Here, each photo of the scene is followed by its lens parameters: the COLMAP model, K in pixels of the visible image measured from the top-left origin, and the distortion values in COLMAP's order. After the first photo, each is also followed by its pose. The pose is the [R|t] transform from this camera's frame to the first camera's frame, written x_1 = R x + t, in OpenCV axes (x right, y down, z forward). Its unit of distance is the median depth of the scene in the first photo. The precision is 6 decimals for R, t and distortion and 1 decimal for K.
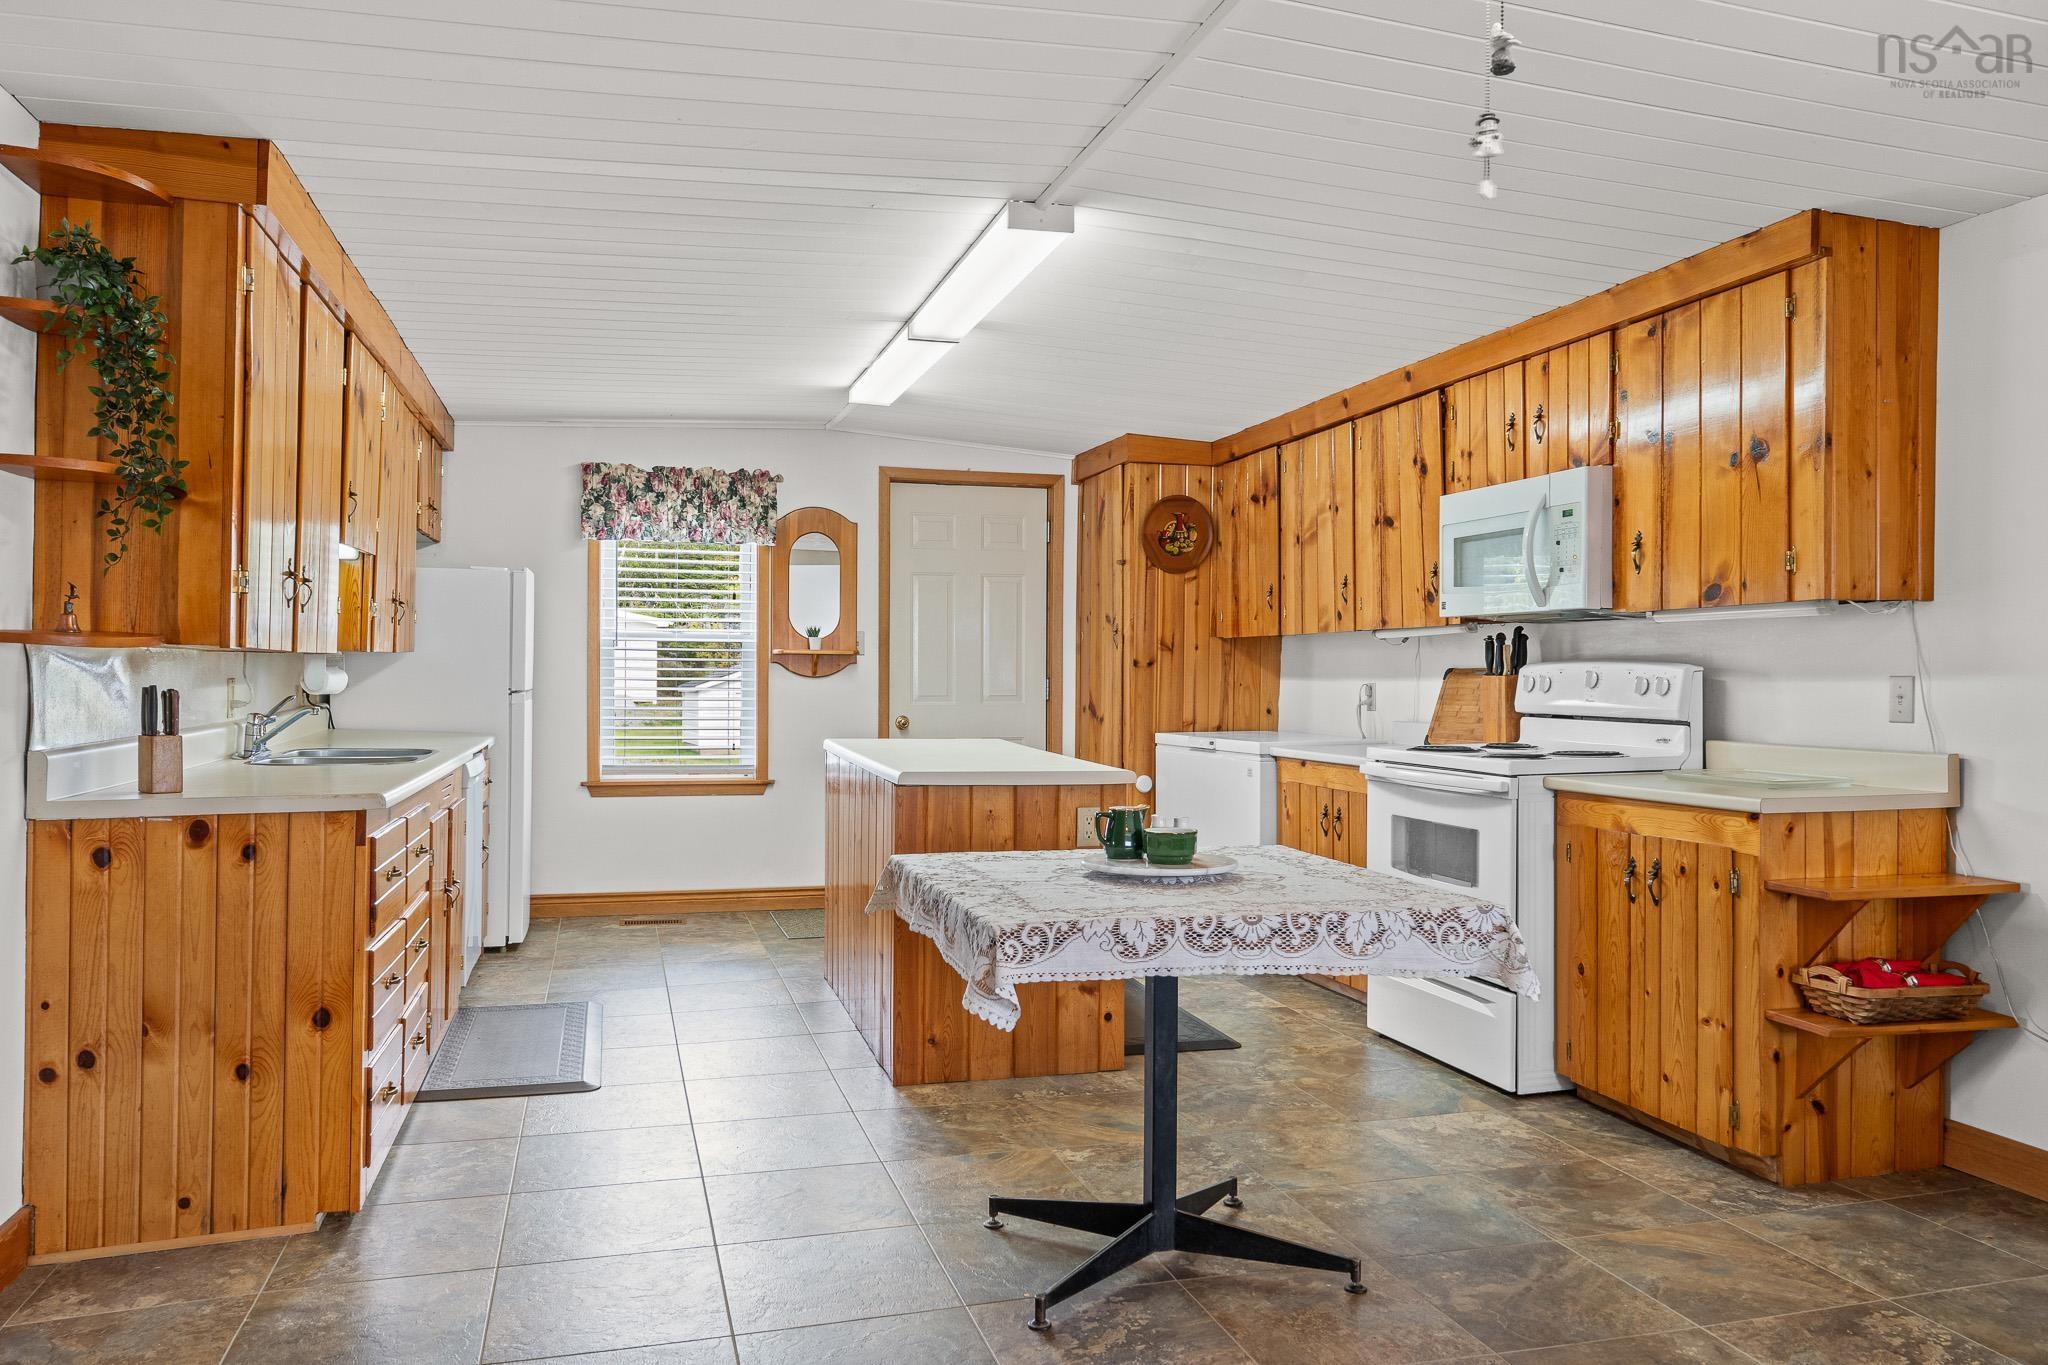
lens RADIAL K [[1495.1, 0, 1033.0], [0, 1495.1, 674.3], [0, 0, 1]] dist [0.000549, -0.000362]
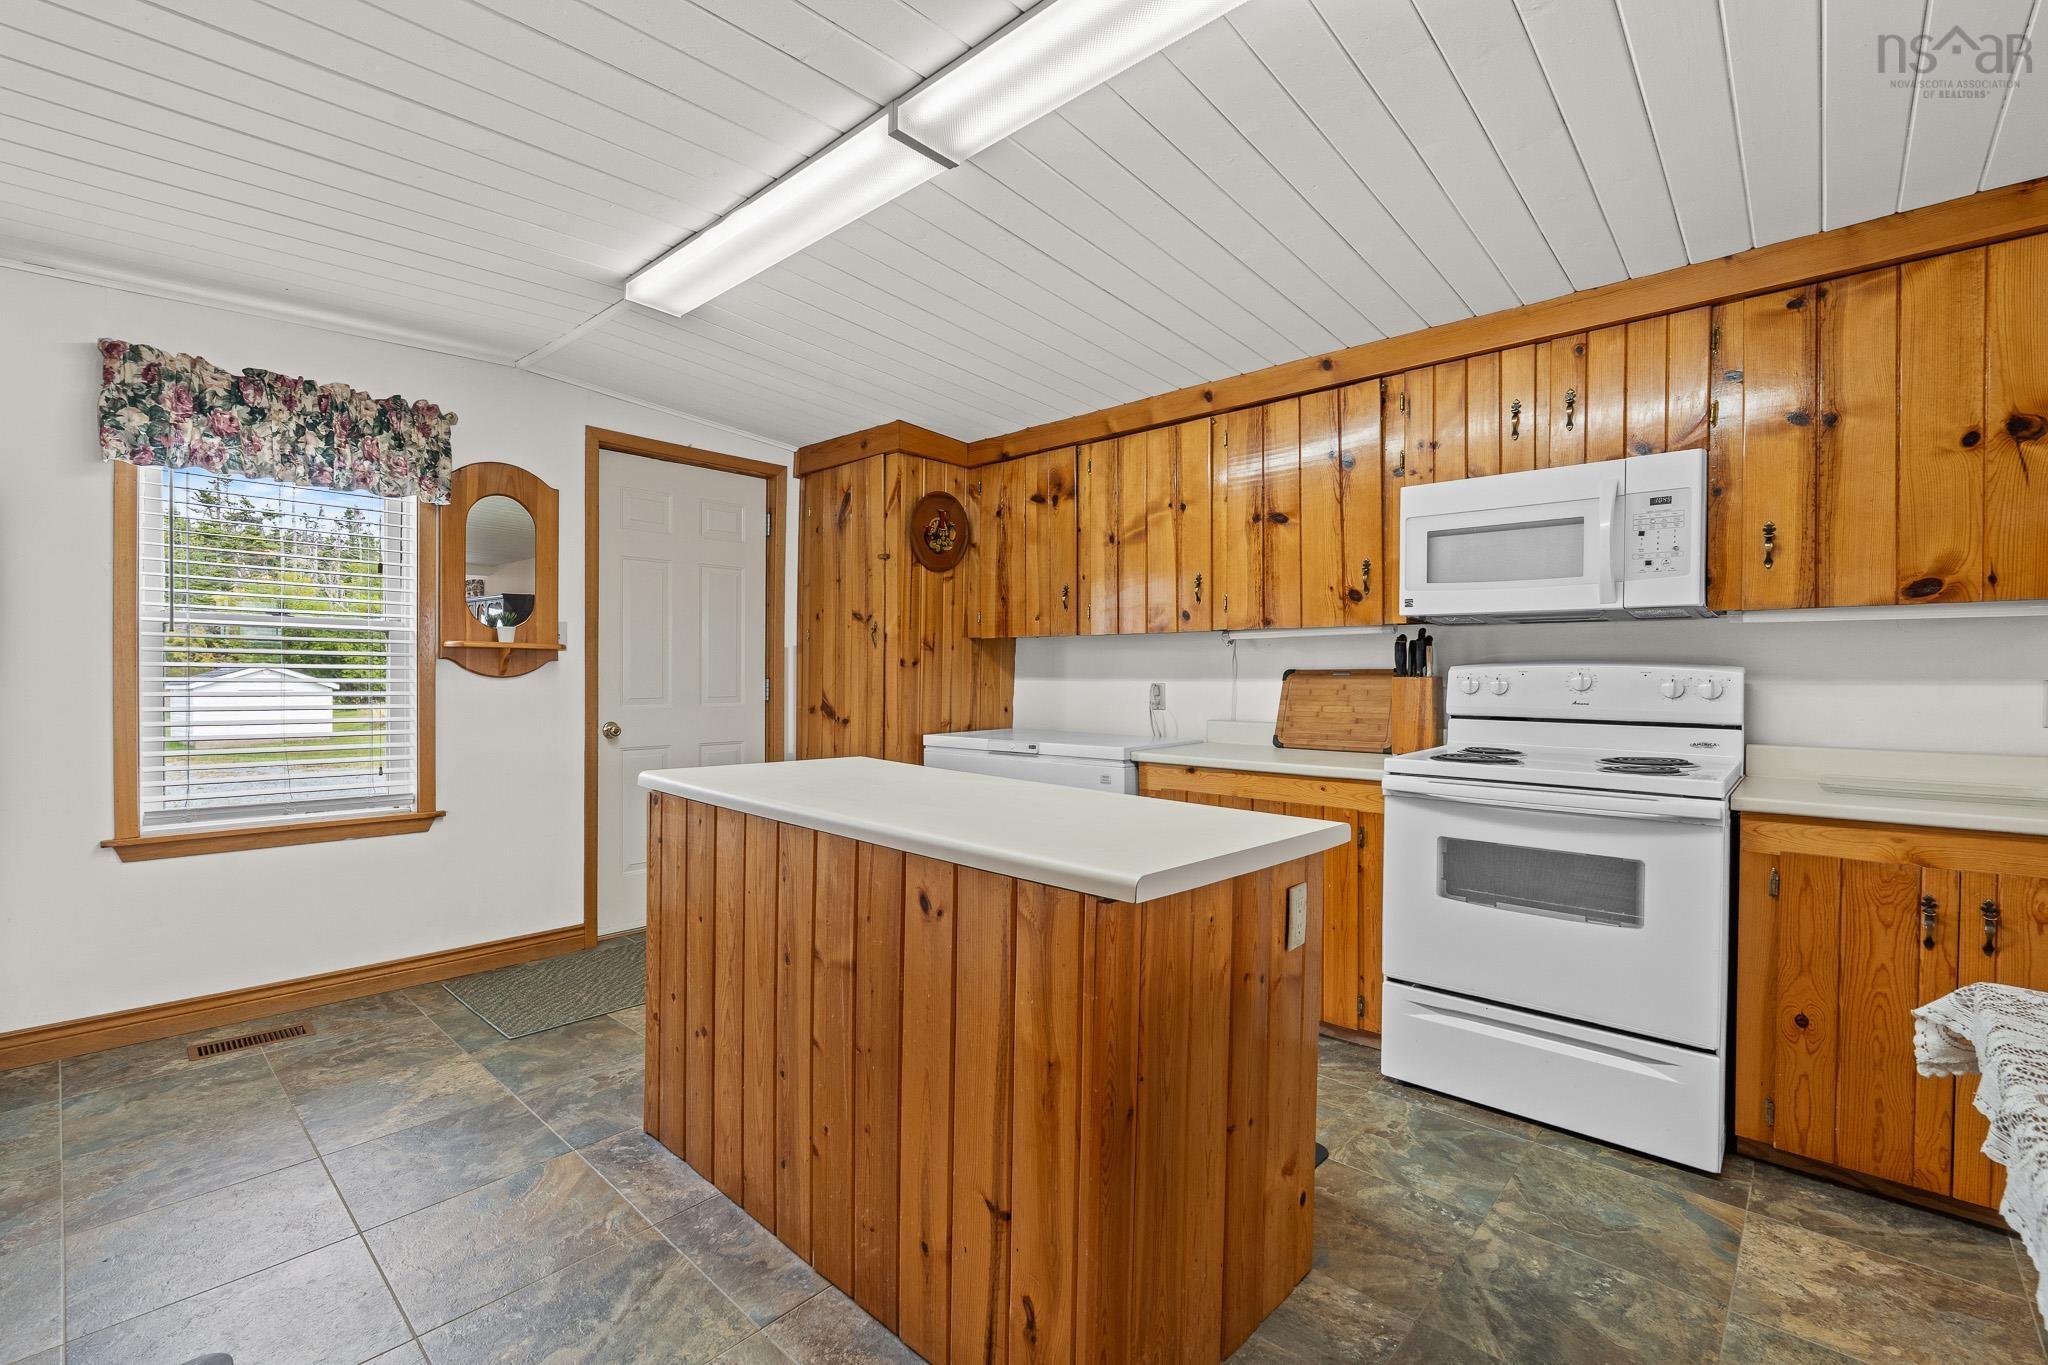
lens RADIAL K [[903.5, 0, 1034.4], [0, 903.5, 682.2], [0, 0, 1]] dist [-0.006924, 0.001124]
pose [[0.851612, -0.003001, 0.524164, -0.170254], [-0.002462, 0.999950, 0.009726, -0.000782], [-0.524166, -0.009574, 0.851562, 0.483506]]
